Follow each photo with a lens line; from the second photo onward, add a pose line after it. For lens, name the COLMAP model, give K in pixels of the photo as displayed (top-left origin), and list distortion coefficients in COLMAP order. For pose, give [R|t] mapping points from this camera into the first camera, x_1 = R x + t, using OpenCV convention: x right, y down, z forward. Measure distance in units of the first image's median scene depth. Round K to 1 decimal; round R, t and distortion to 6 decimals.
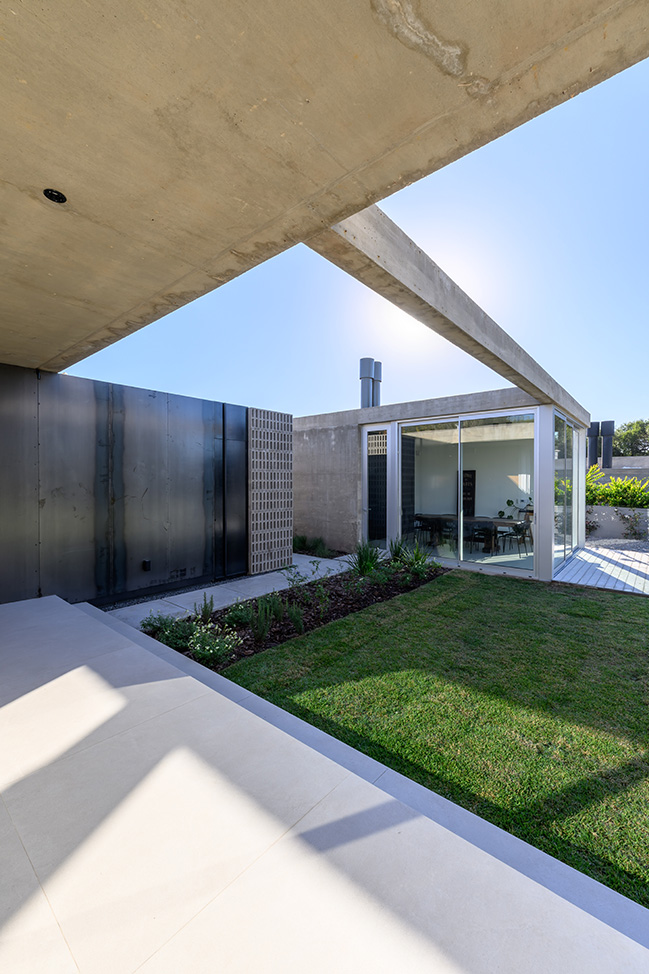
lens RADIAL K [[393.2, 0, 310.0], [0, 393.2, 484.3], [0, 0, 1]] dist [-0.003918, -0.000690]
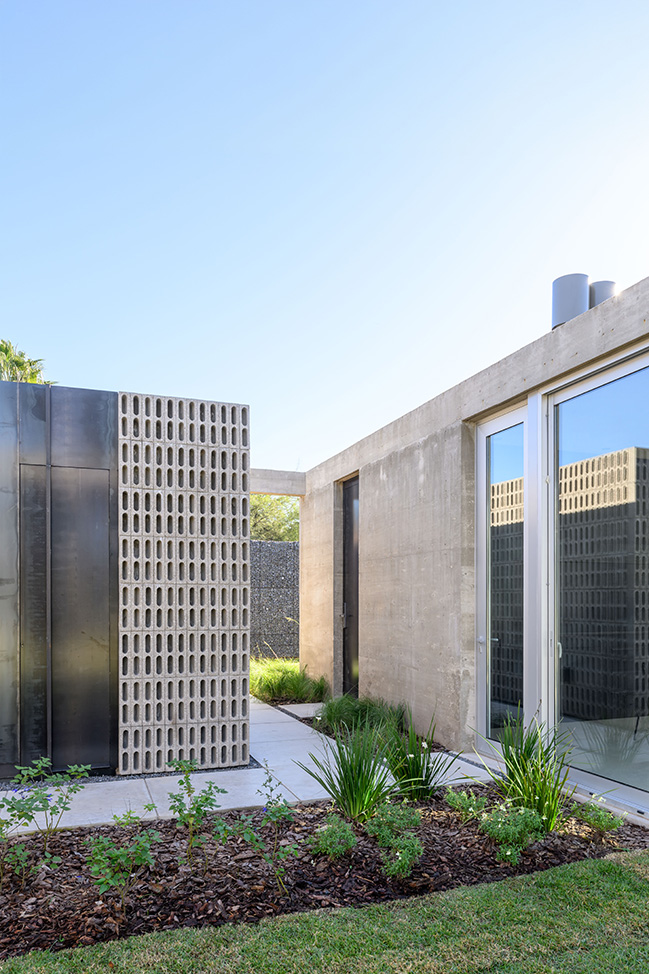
lens RADIAL K [[629.7, 0, 309.7], [0, 629.7, 607.2], [0, 0, 1]] dist [-0.002481, 0.000918]
pose [[0.876058, 0.002969, -0.482197, 0.356929], [-0.005498, 0.999978, -0.003831, 0.043742], [0.482174, 0.006007, 0.876055, 0.465849]]
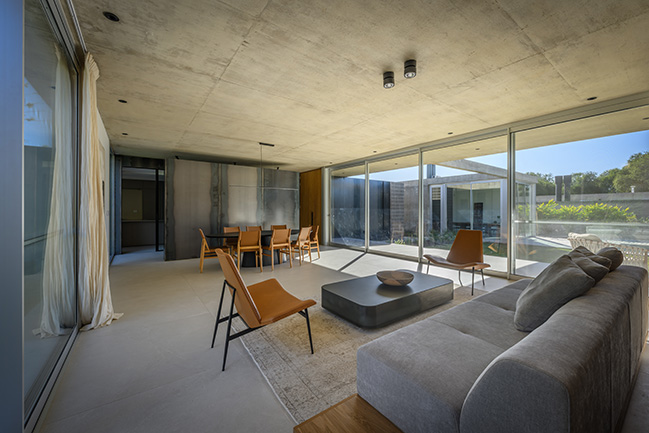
lens RADIAL K [[262.0, 0, 325.6], [0, 262.0, 211.5], [0, 0, 1]] dist [-0.003918, -0.000690]
pose [[0.977932, -0.005133, -0.208862, -0.204983], [0.002574, 0.999918, -0.012520, 0.045045], [0.208910, 0.011706, 0.977865, -0.934658]]
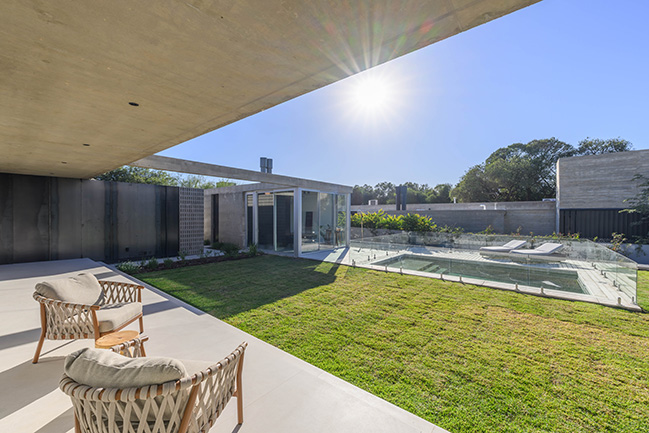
lens RADIAL K [[262.0, 0, 320.4], [0, 262.0, 217.5], [0, 0, 1]] dist [-0.003918, -0.000690]
pose [[0.999047, -0.003117, 0.043525, 0.610618], [0.003343, 0.999981, -0.005117, 0.003521], [-0.043508, 0.005258, 0.999039, -0.615169]]
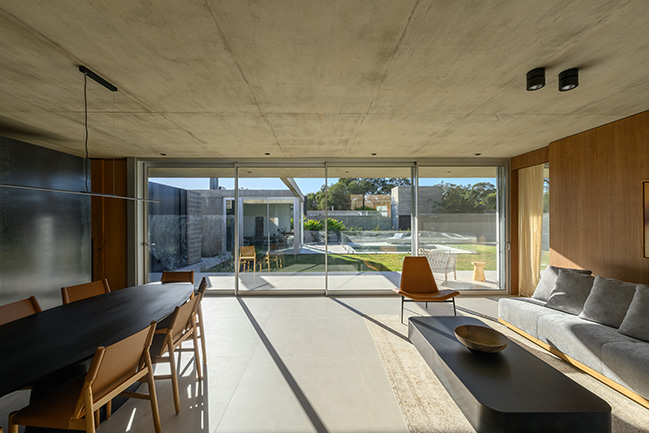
lens RADIAL K [[262.0, 0, 323.7], [0, 262.0, 218.3], [0, 0, 1]] dist [-0.003918, -0.000690]
pose [[0.737103, -0.003075, 0.675773, -0.558707], [0.015137, 0.999814, -0.011961, -0.002981], [-0.675610, 0.019046, 0.737013, -0.587043]]
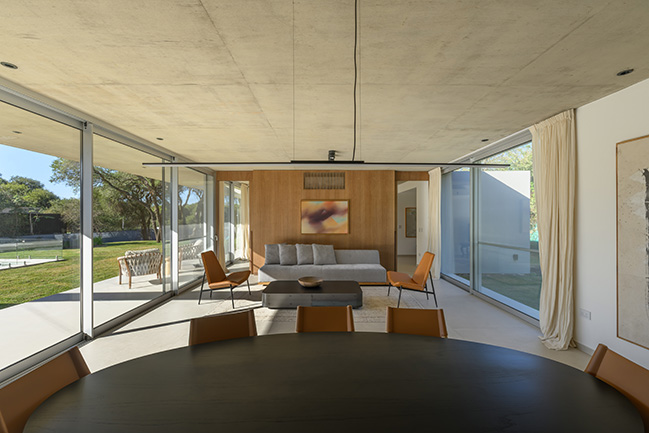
lens RADIAL K [[262.0, 0, 326.1], [0, 262.0, 216.5], [0, 0, 1]] dist [-0.003918, -0.000690]
pose [[-0.671311, 0.001894, 0.741173, -0.662146], [0.010971, 0.999913, 0.007382, -0.006846], [-0.741095, 0.013087, -0.671273, -0.087772]]
